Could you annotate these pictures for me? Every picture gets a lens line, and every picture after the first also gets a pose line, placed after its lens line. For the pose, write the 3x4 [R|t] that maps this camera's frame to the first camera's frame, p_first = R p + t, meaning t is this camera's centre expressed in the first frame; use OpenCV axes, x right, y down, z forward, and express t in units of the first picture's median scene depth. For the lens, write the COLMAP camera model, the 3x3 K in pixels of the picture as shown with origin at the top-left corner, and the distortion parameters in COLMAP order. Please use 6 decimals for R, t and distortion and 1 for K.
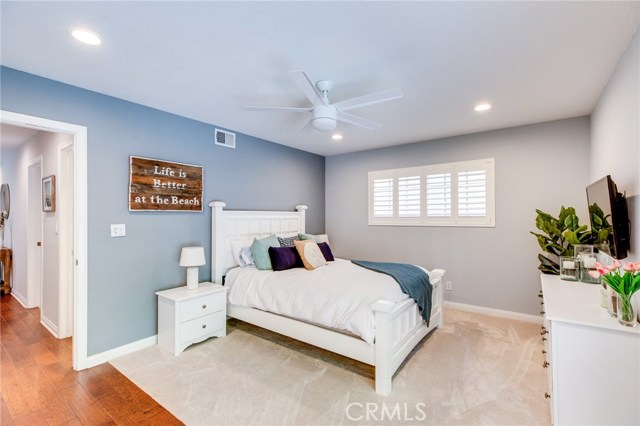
lens RADIAL K [[291.3, 0, 311.5], [0, 291.3, 214.1], [0, 0, 1]] dist [0.010564, -0.002742]
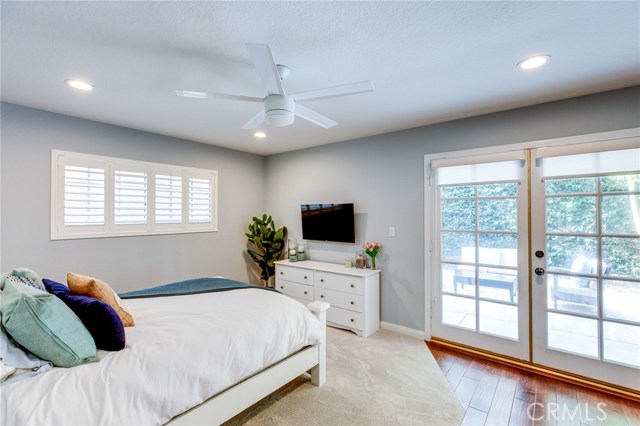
lens RADIAL K [[291.3, 0, 321.9], [0, 291.3, 216.9], [0, 0, 1]] dist [0.010564, -0.002742]
pose [[0.004177, 0.007968, 0.999960, -0.215658], [0.004659, 0.999957, -0.007988, -0.000717], [-0.999980, 0.004692, 0.004140, 0.249619]]
